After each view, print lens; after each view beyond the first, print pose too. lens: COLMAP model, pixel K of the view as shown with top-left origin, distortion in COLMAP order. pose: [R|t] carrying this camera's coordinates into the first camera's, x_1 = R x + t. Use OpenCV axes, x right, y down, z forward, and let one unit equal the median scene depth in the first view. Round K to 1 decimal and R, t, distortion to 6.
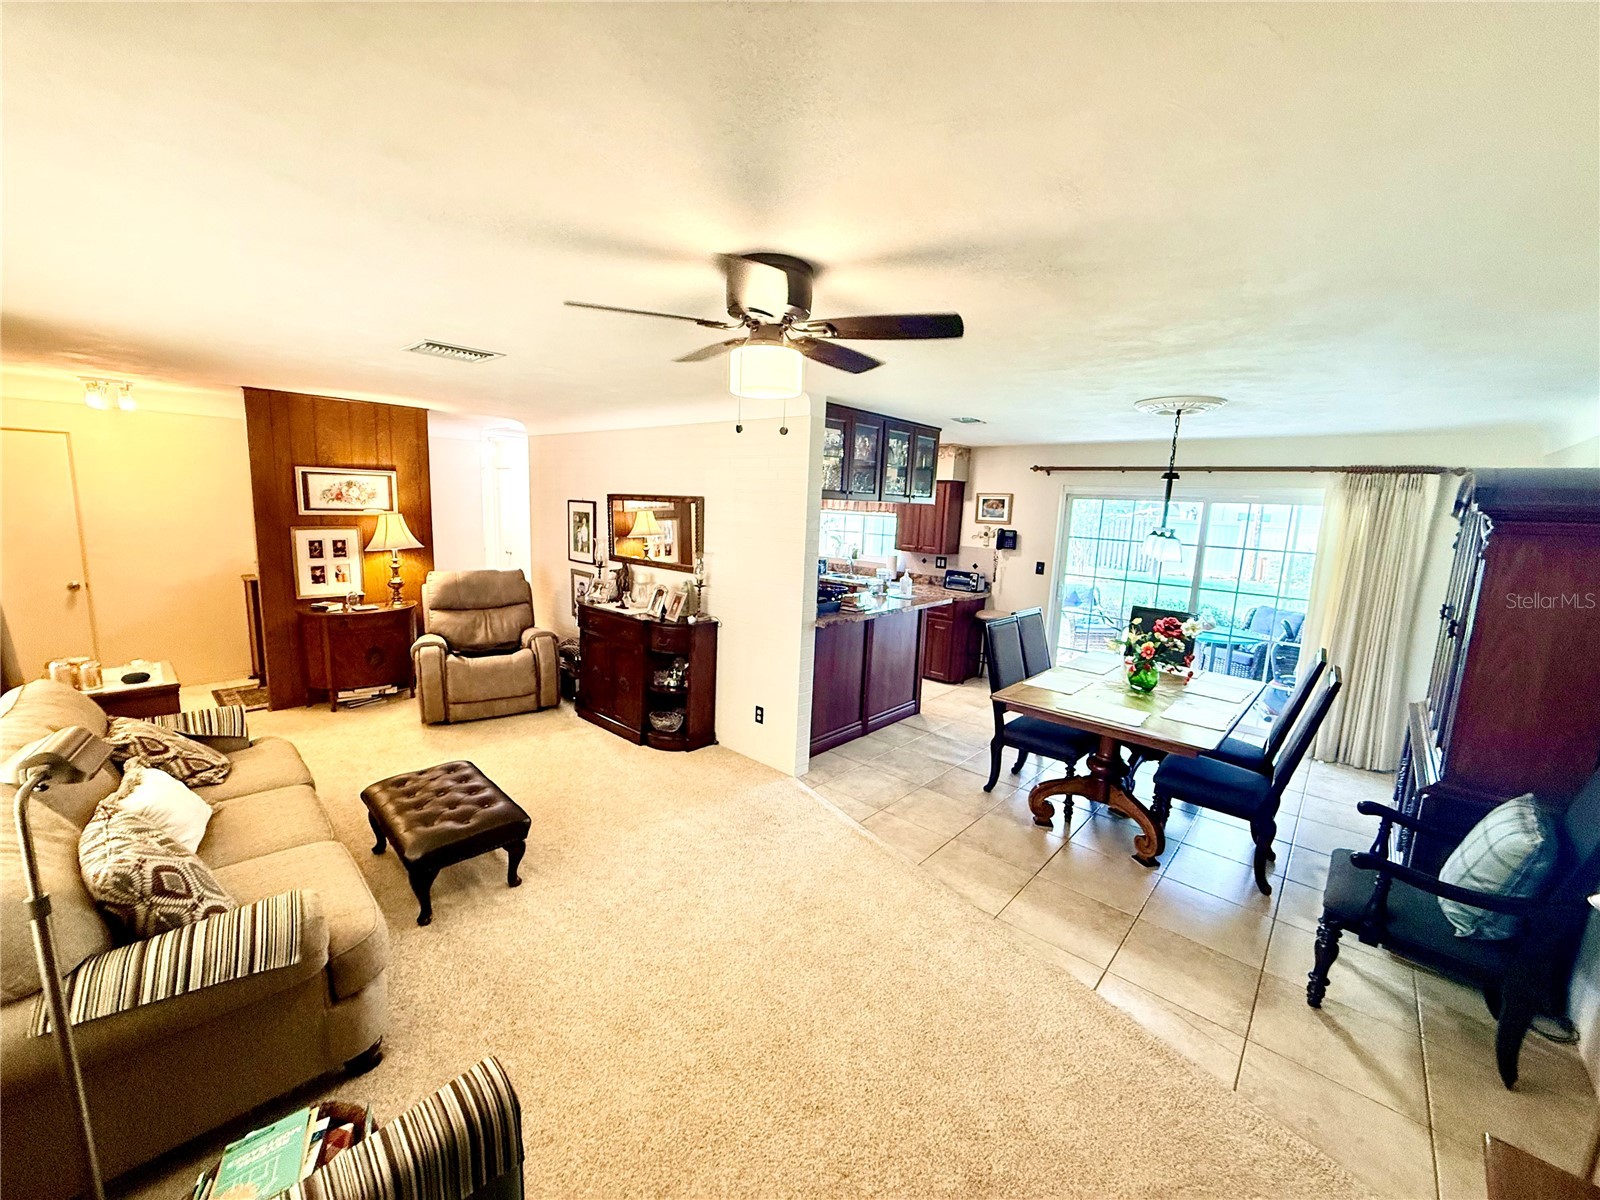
lens RADIAL K [[635.8, 0, 785.9], [0, 635.8, 595.7], [0, 0, 1]] dist [0.001372, 0.000465]
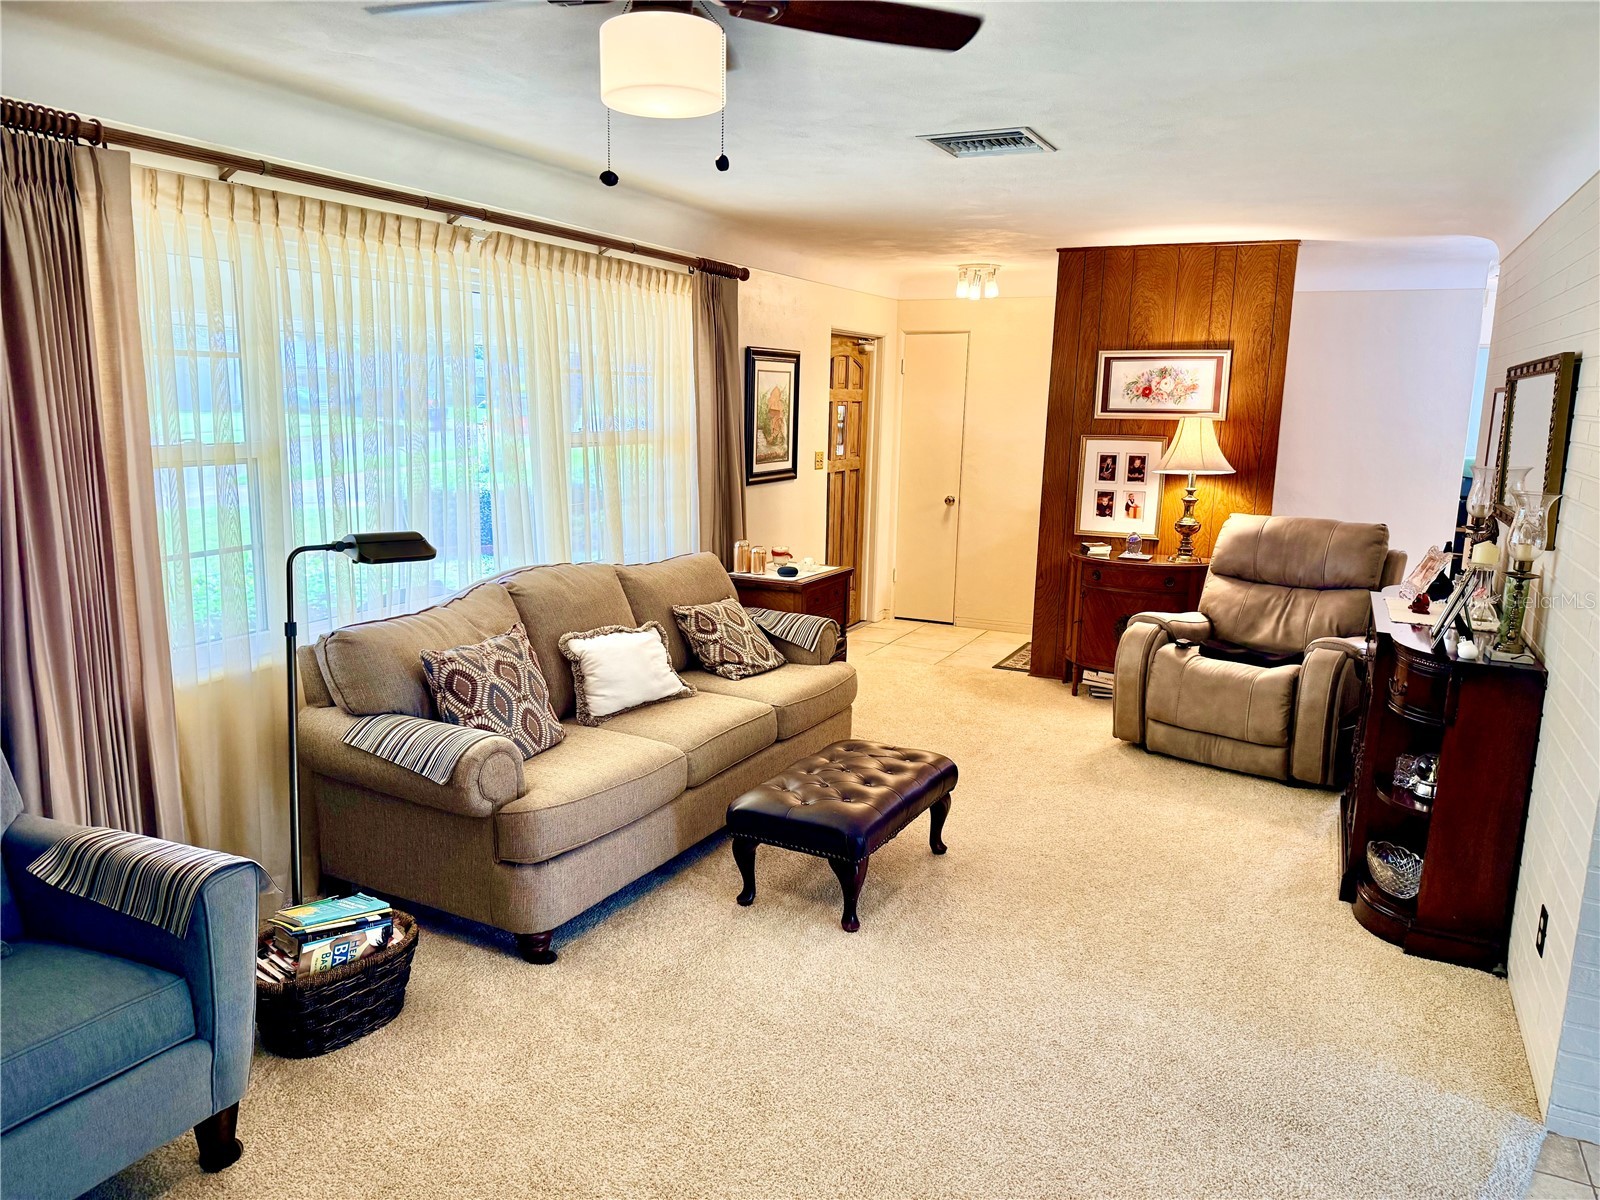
lens RADIAL K [[1110.1, 0, 799.1], [0, 1110.1, 609.4], [0, 0, 1]] dist [0.034961, -0.050243]
pose [[0.275103, 0.147723, -0.949998, 0.367506], [-0.153773, 0.982165, 0.108195, 0.000835], [0.949037, 0.116319, 0.292913, 0.329259]]
